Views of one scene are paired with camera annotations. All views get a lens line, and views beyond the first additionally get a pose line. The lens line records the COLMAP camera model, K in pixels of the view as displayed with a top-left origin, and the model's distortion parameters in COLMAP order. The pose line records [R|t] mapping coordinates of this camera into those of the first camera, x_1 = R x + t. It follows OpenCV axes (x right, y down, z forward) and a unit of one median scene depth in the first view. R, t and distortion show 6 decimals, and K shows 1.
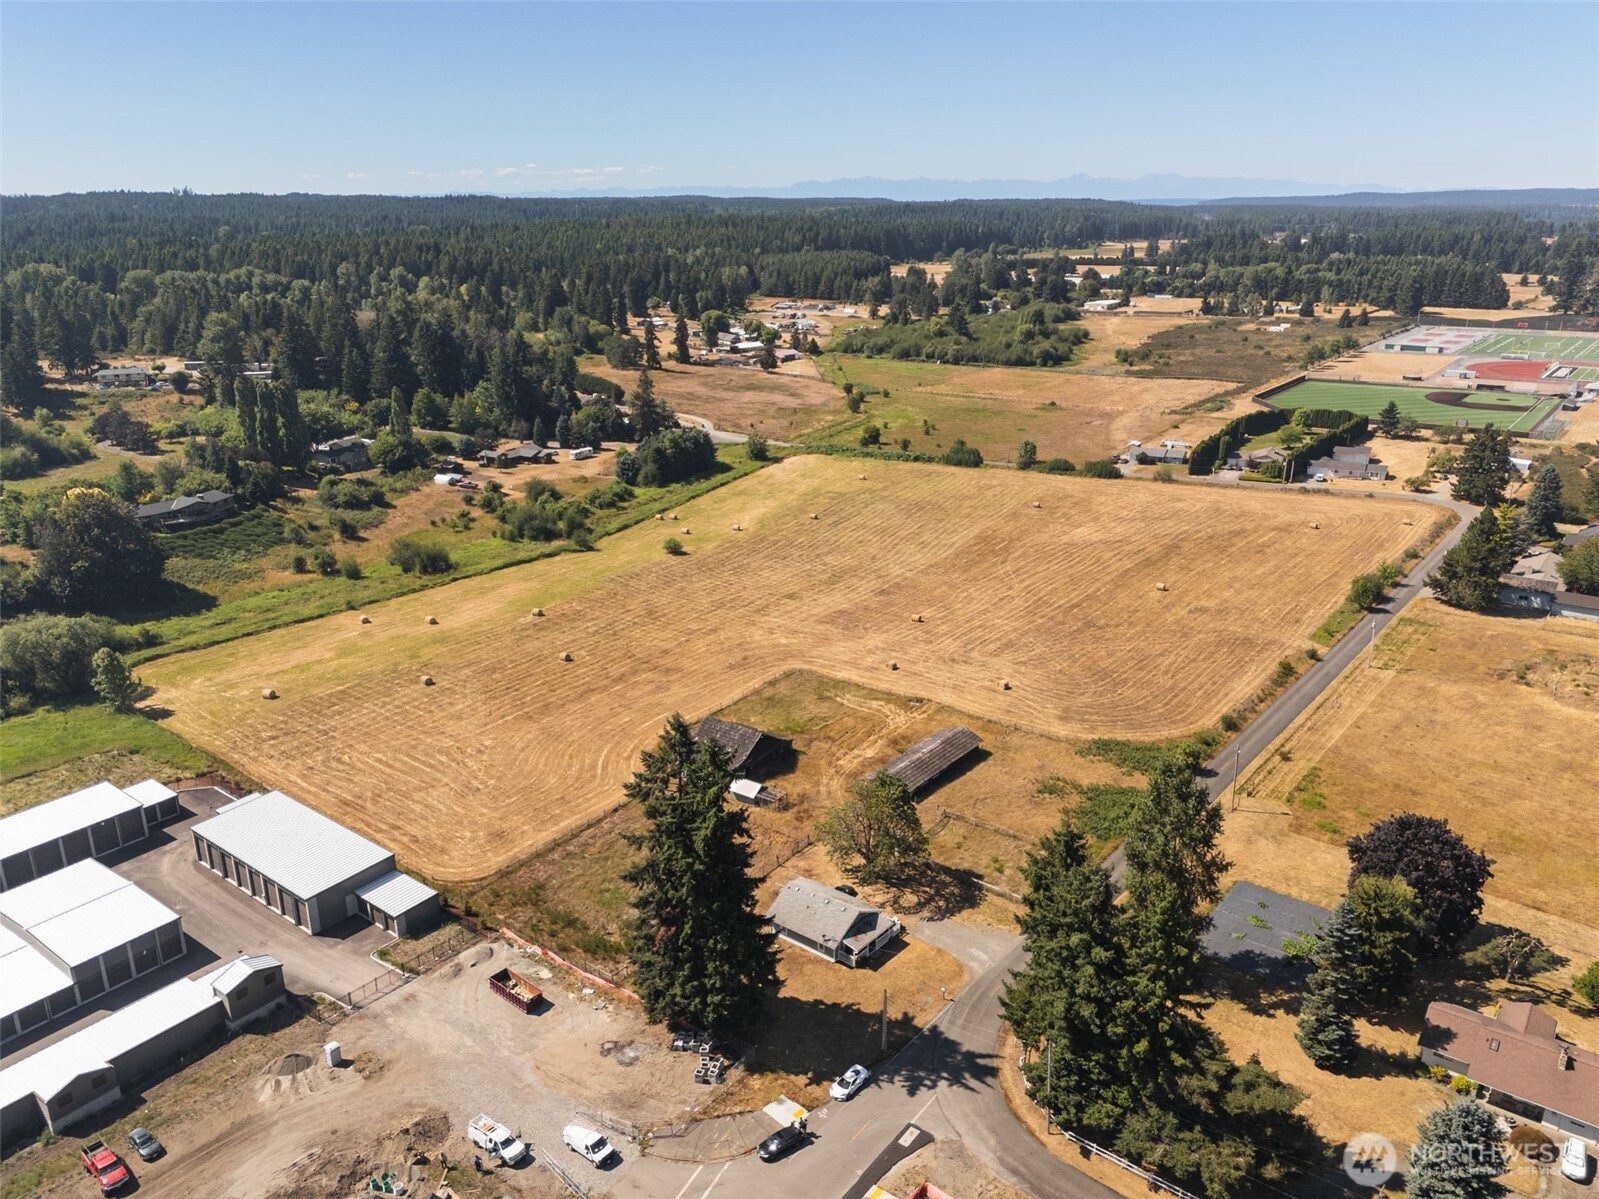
lens RADIAL K [[1182.4, 0, 813.7], [0, 1182.4, 605.5], [0, 0, 1]] dist [0.054230, -0.035031]
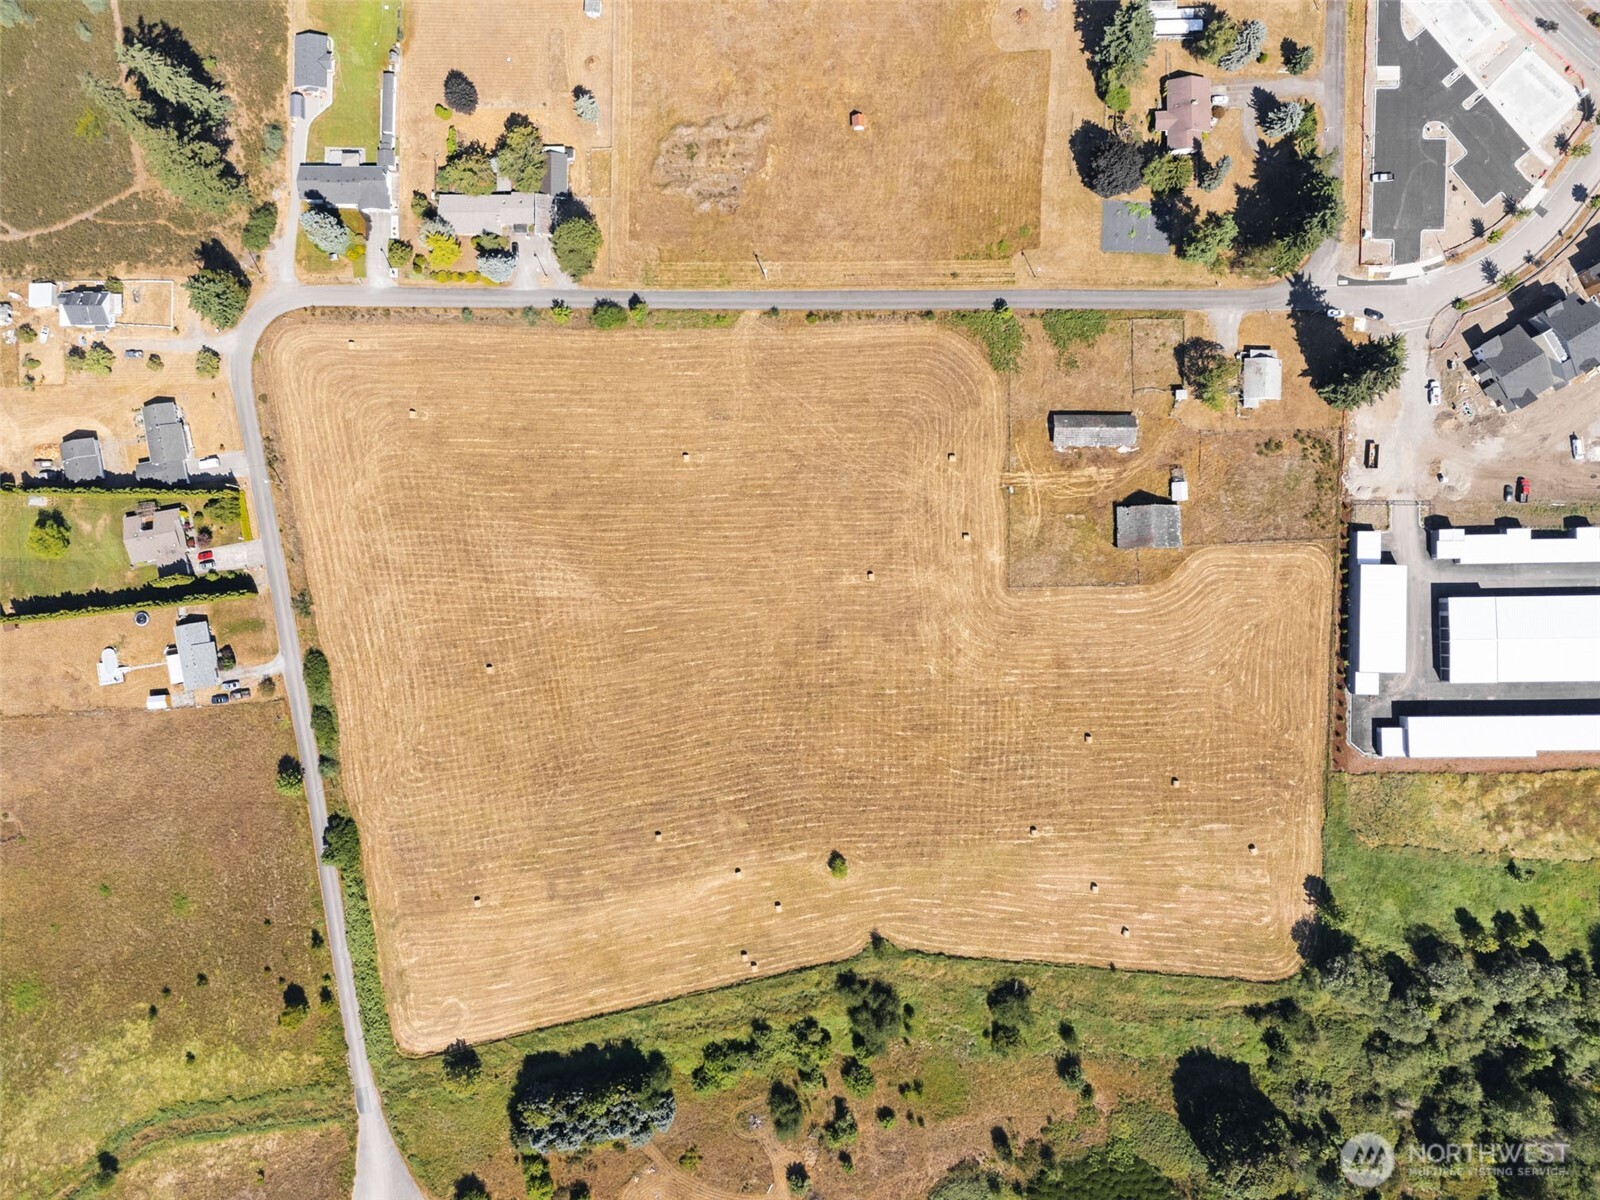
lens RADIAL K [[1180.8, 0, 818.9], [0, 1180.8, 596.9], [0, 0, 1]] dist [0.076601, -0.072579]
pose [[-0.604088, -0.796417, 0.028239, 0.069398], [0.290714, -0.187238, 0.938311, -1.234063], [-0.741999, 0.575032, 0.344638, 0.616380]]
